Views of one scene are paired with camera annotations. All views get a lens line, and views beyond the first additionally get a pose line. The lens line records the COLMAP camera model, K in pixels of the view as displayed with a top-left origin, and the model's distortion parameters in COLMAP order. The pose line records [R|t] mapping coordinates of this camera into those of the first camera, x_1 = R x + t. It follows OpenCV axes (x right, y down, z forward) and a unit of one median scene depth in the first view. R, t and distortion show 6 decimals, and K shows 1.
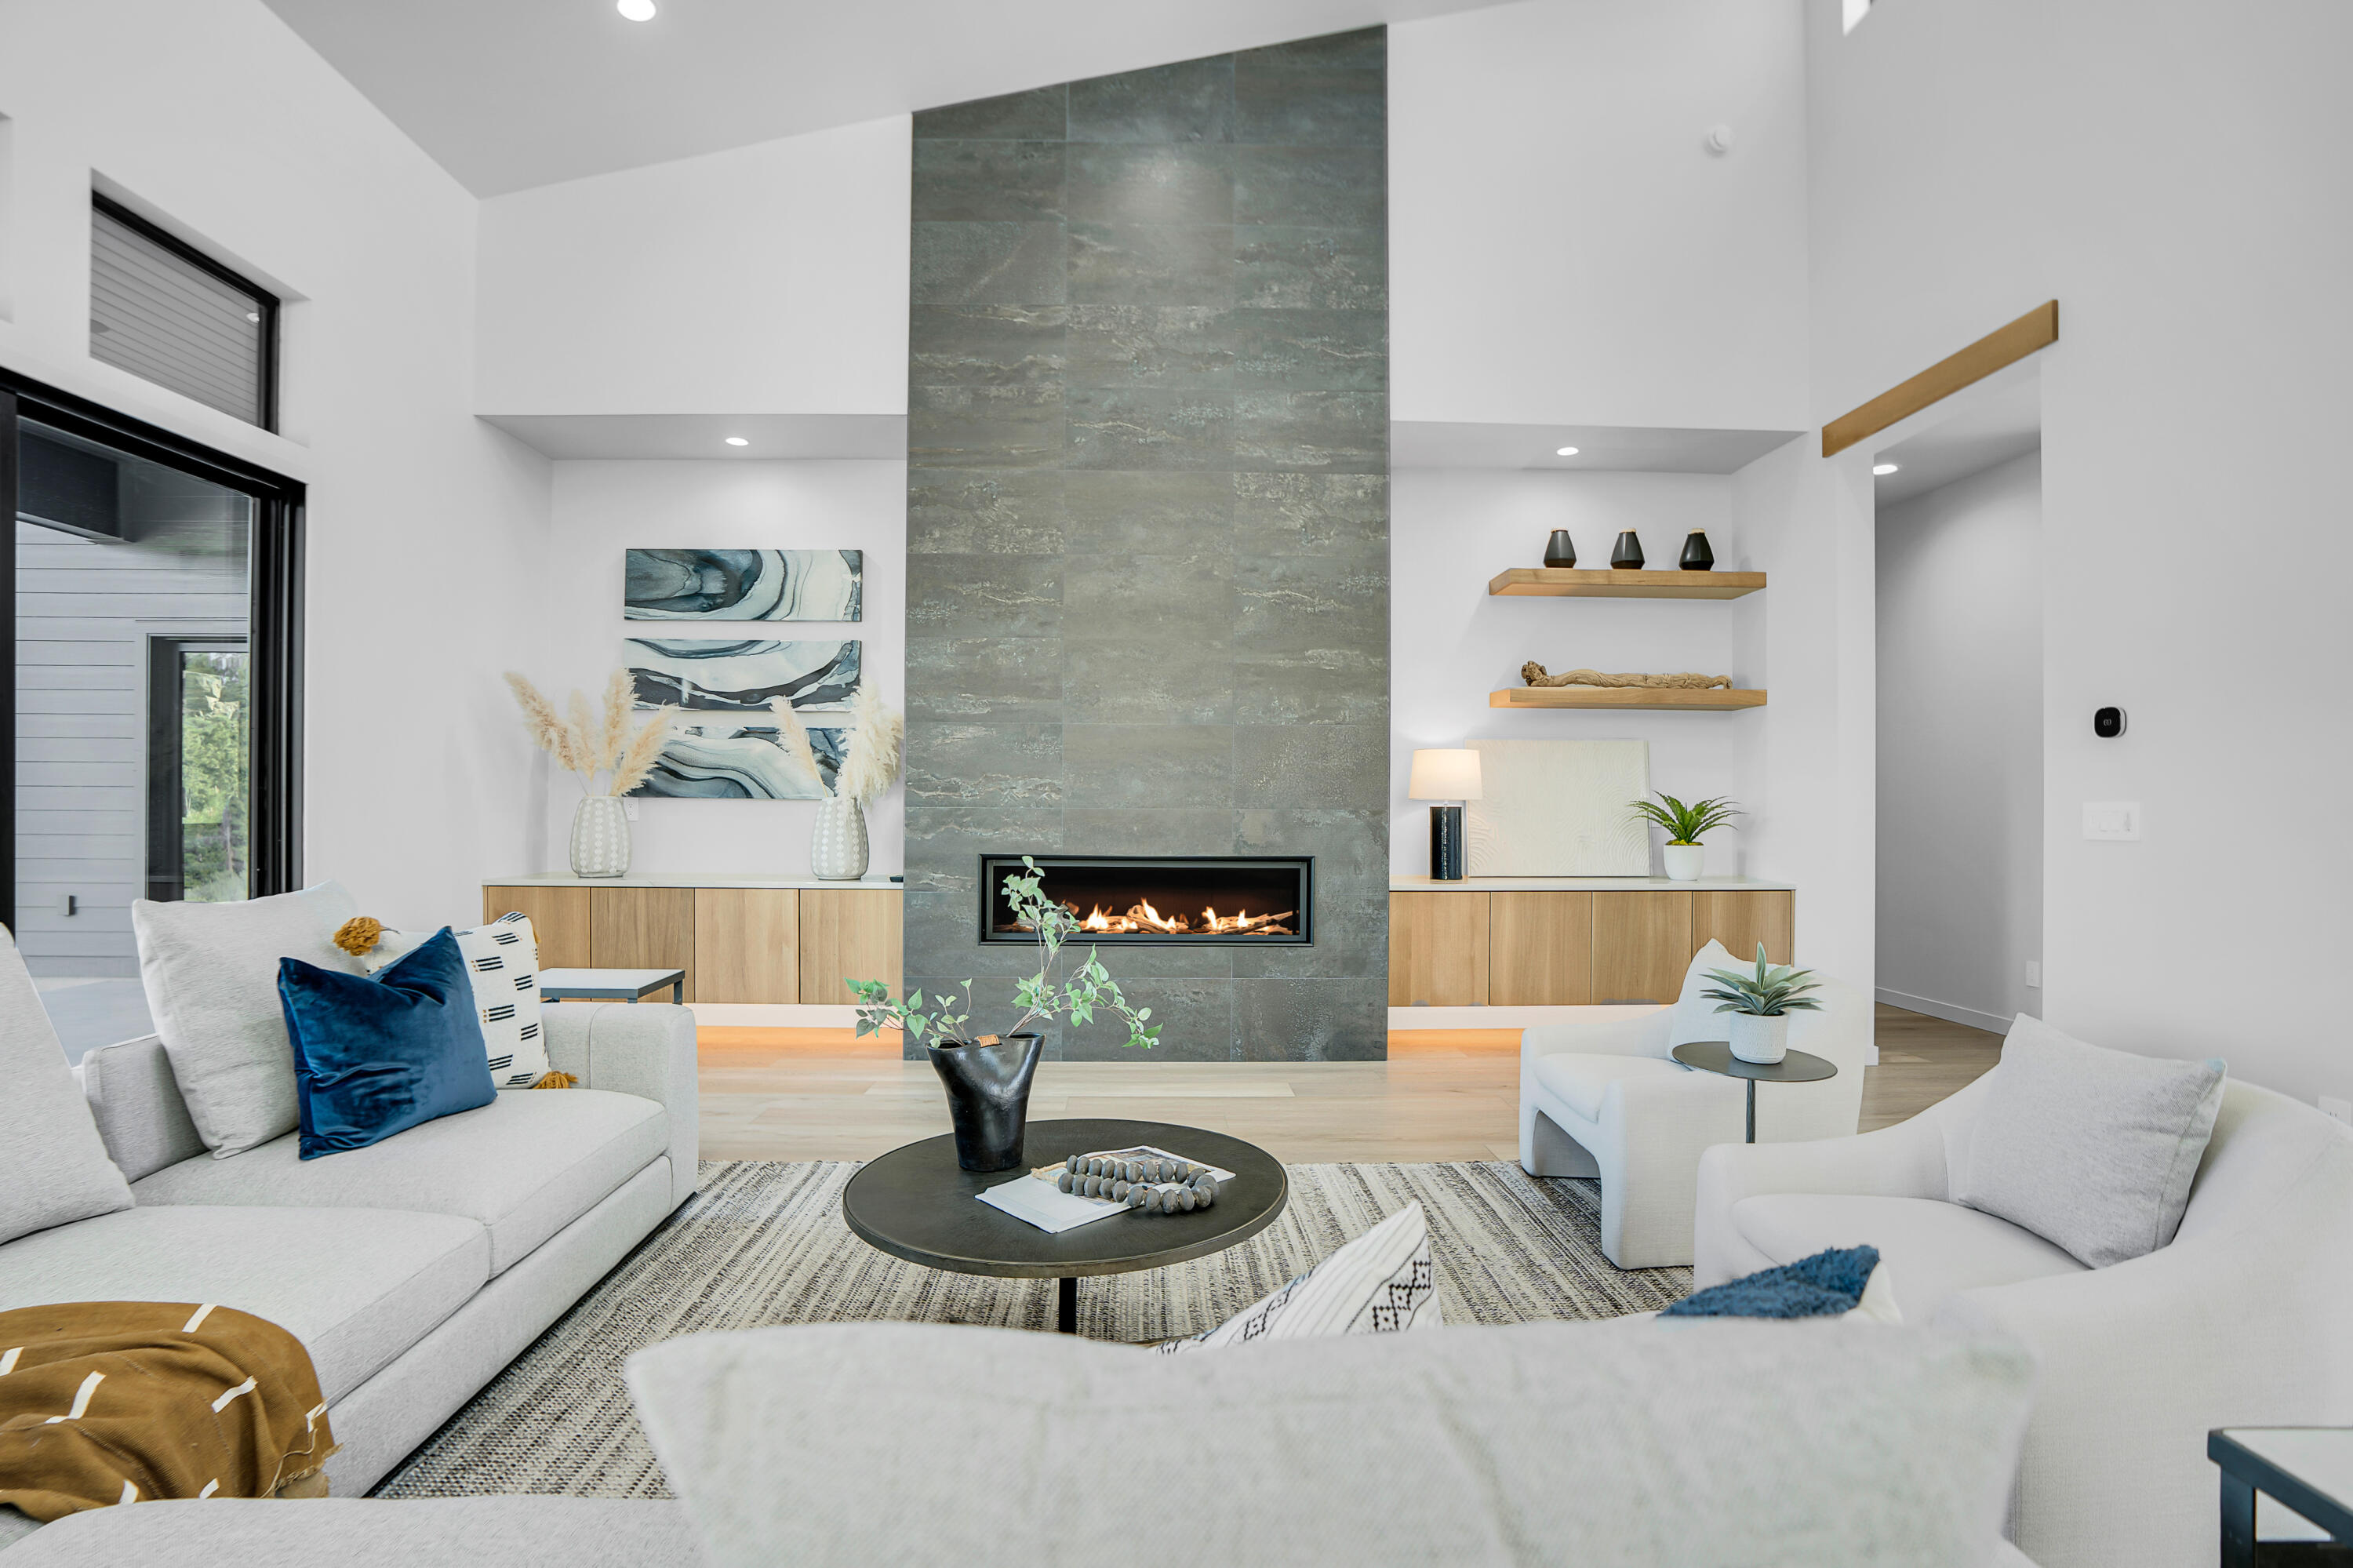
lens RADIAL K [[1117.0, 0, 1166.2], [0, 1117.0, 802.8], [0, 0, 1]] dist [-0.070349, 0.033771]
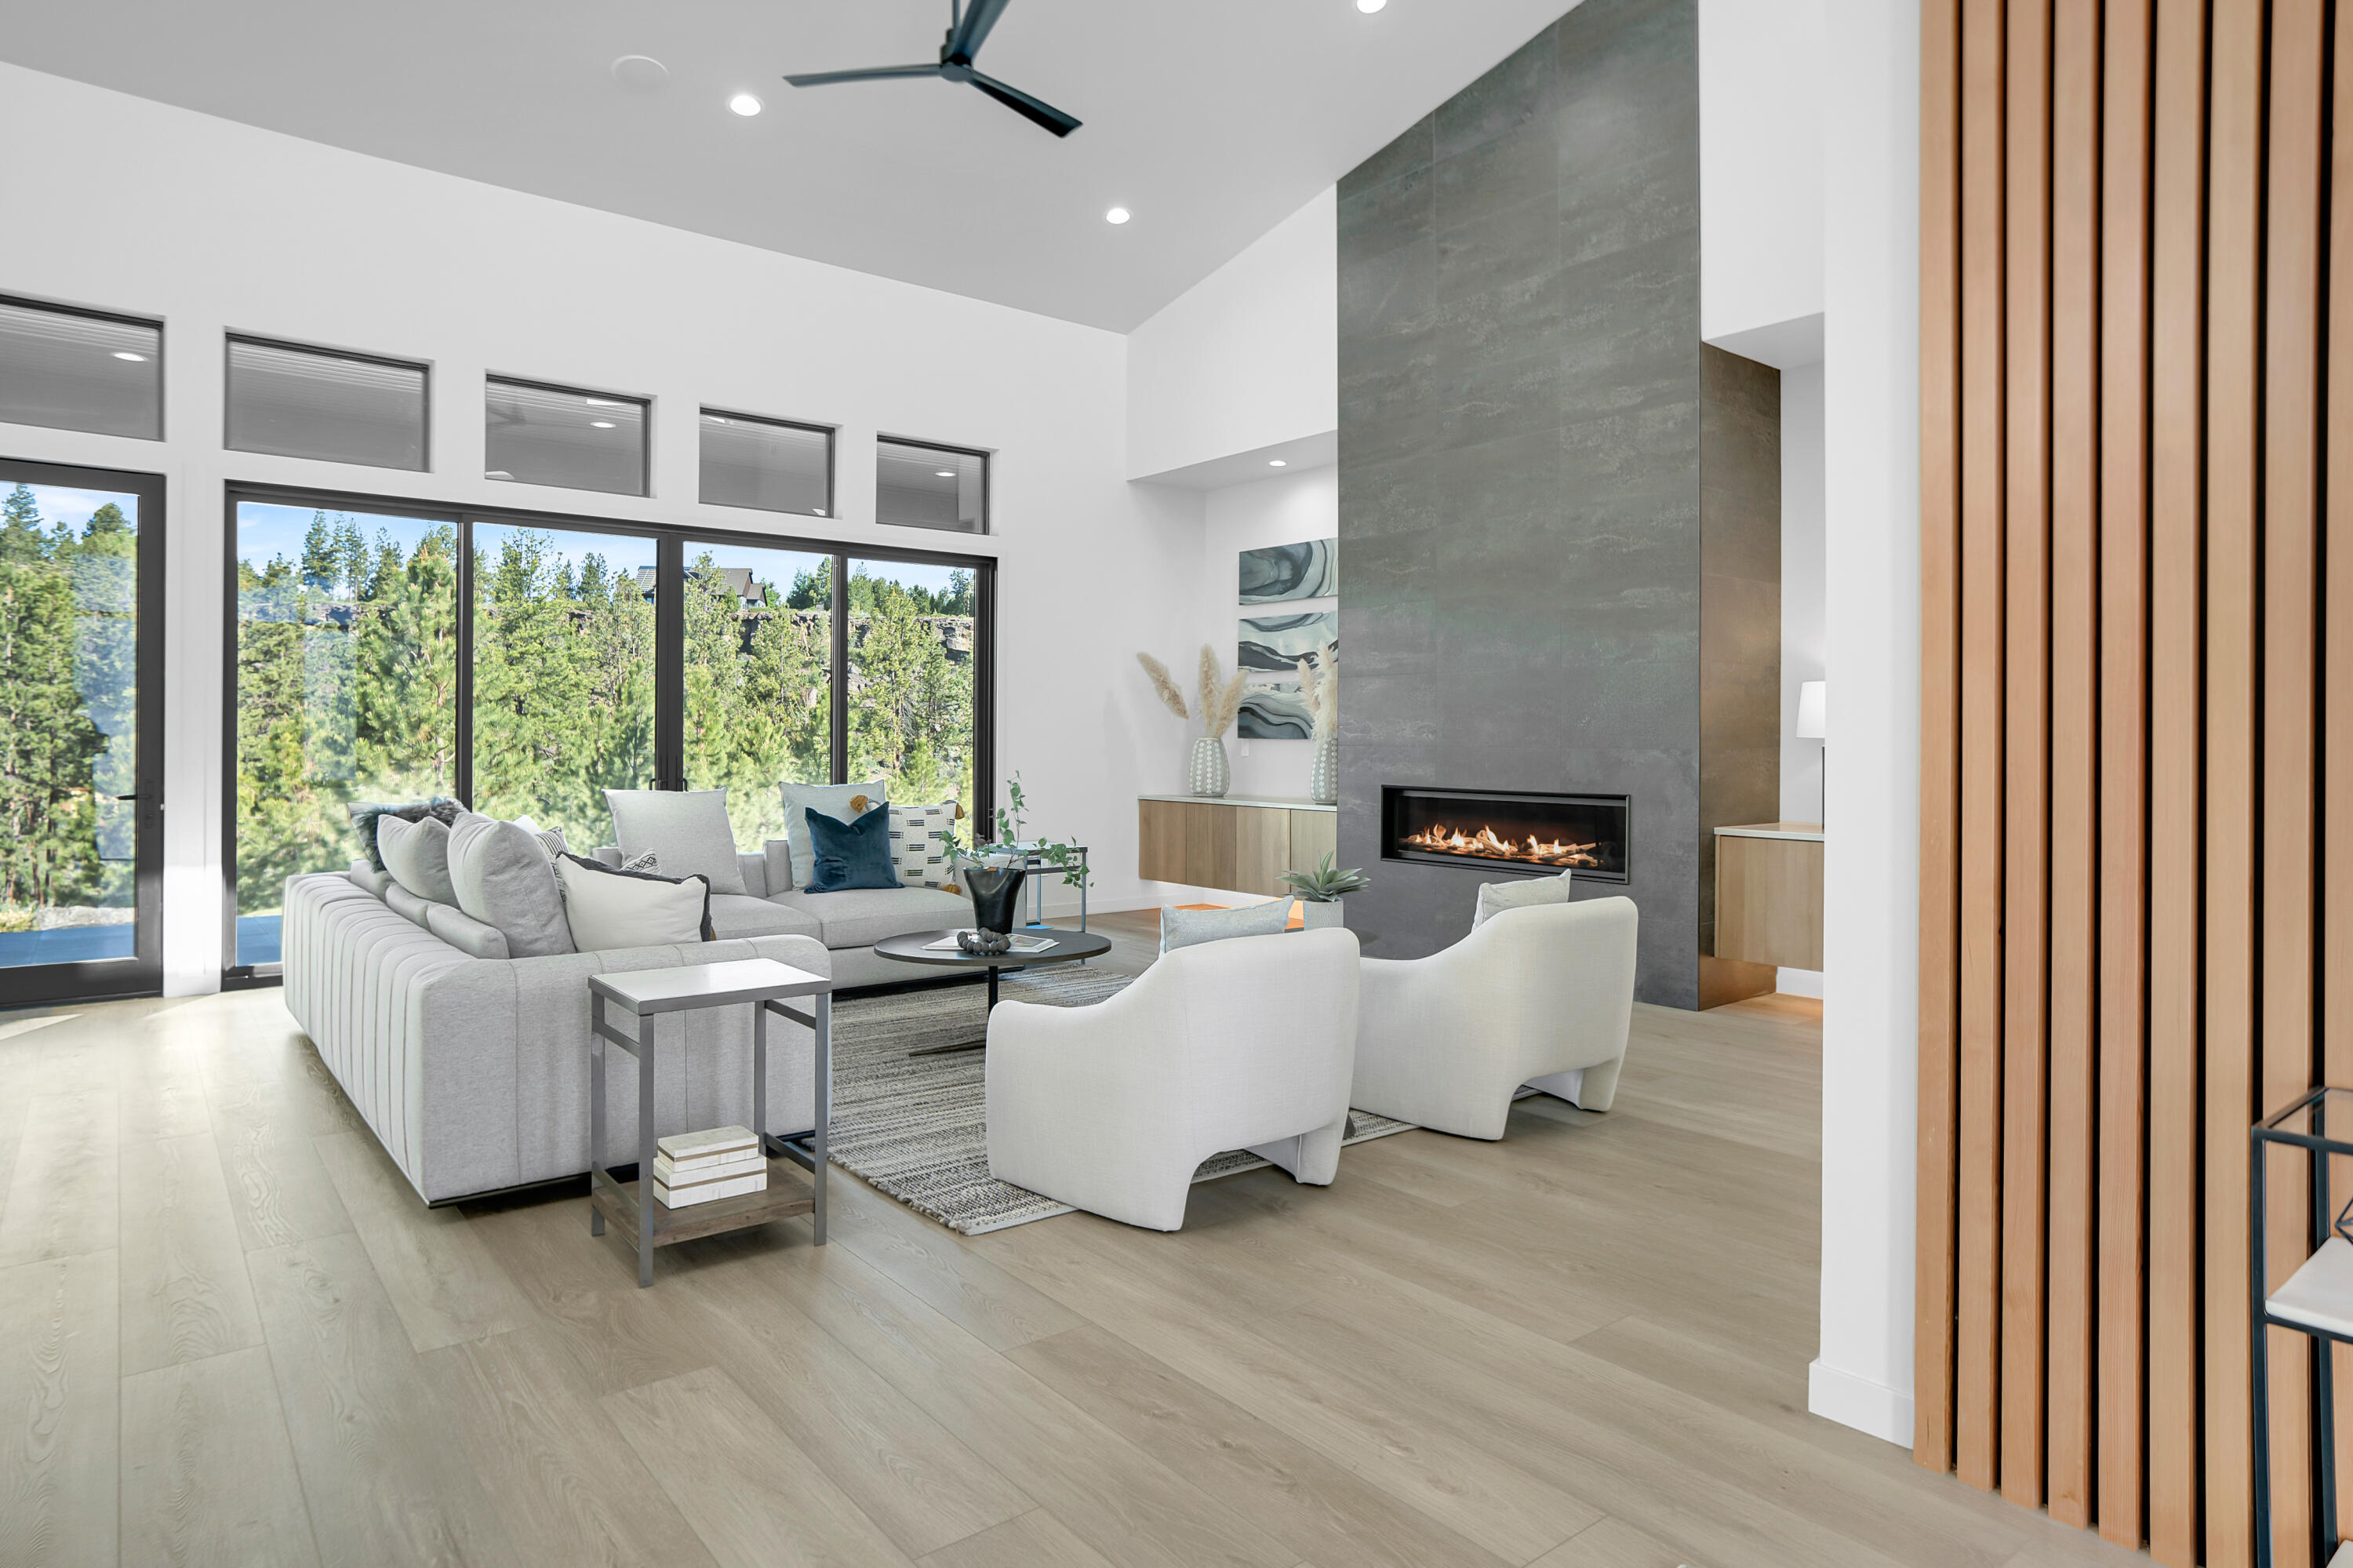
lens RADIAL K [[1337.4, 0, 1175.3], [0, 1337.4, 725.0], [0, 0, 1]] dist [-0.027069, 0.001867]
pose [[0.606830, -0.009521, -0.794774, 0.838484], [-0.001870, 0.999908, -0.013406, 0.001056], [0.794829, 0.009622, 0.606757, -0.052110]]
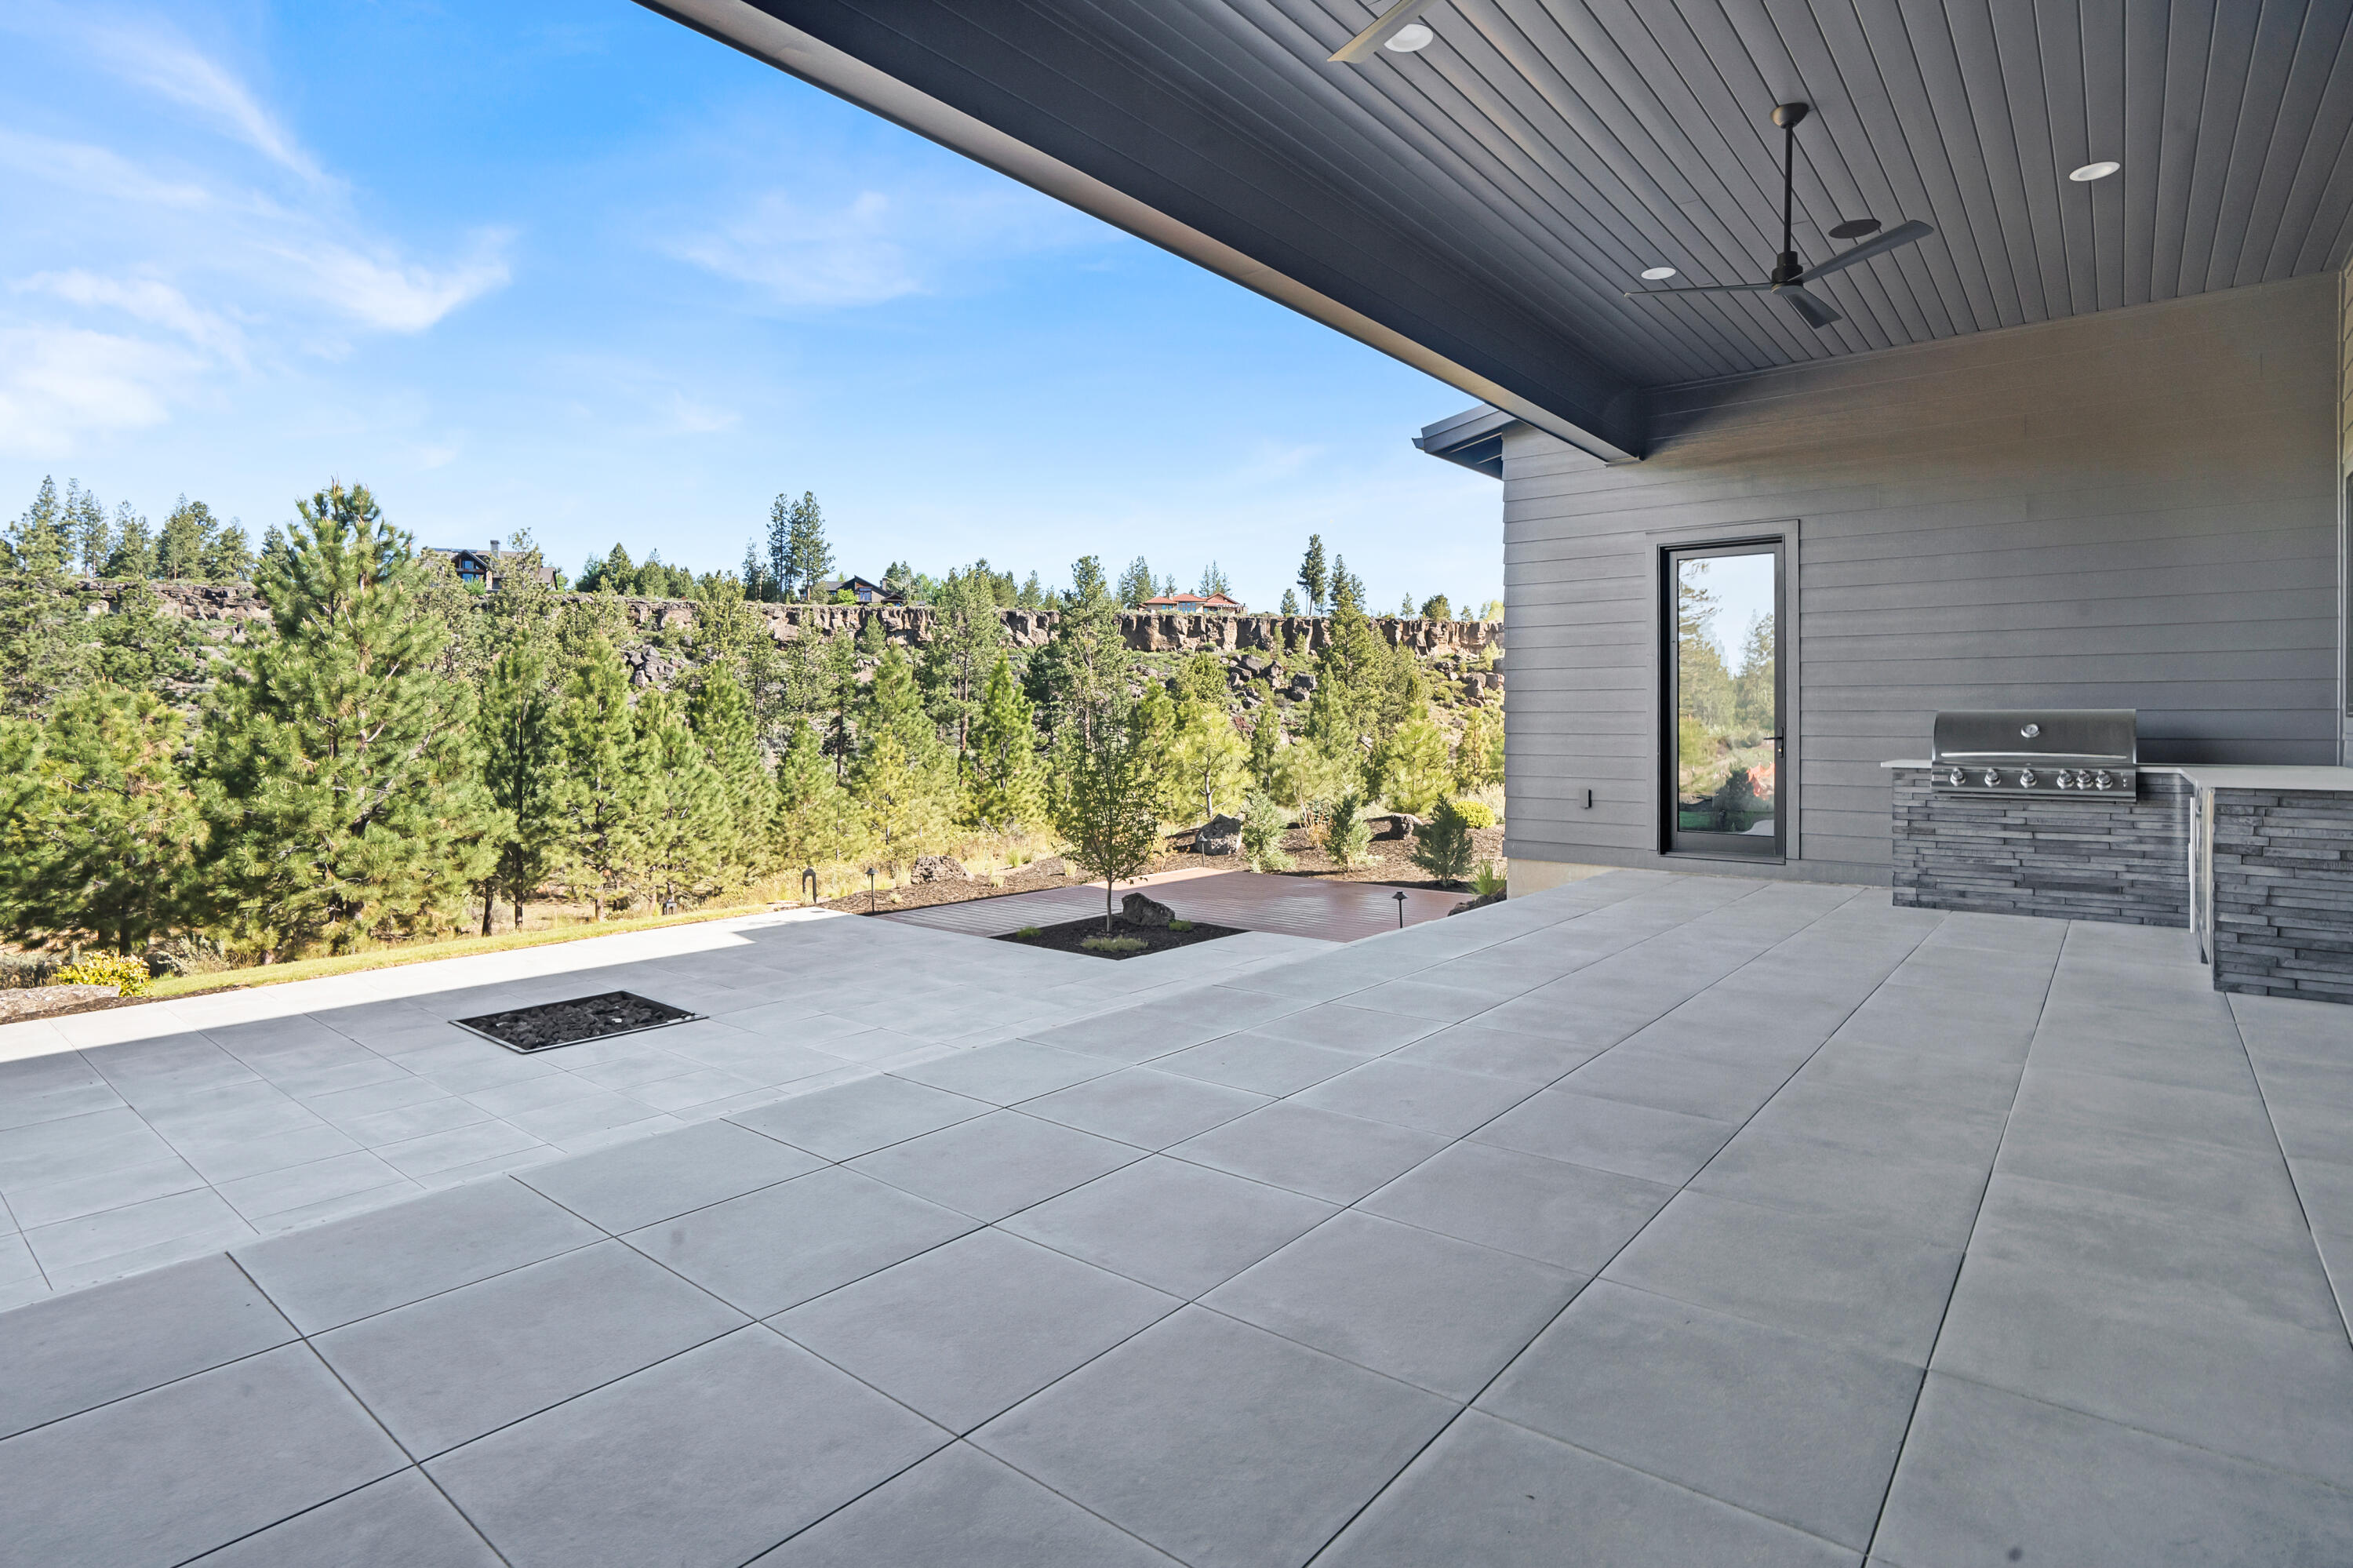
lens RADIAL K [[1193.1, 0, 1152.9], [0, 1193.1, 710.4], [0, 0, 1]] dist [-0.003094, 0.000072]
pose [[0.737819, -0.008555, -0.674945, -0.813577], [0.002661, 0.999949, -0.009766, 0.025424], [0.674994, 0.005410, 0.737804, -0.291956]]
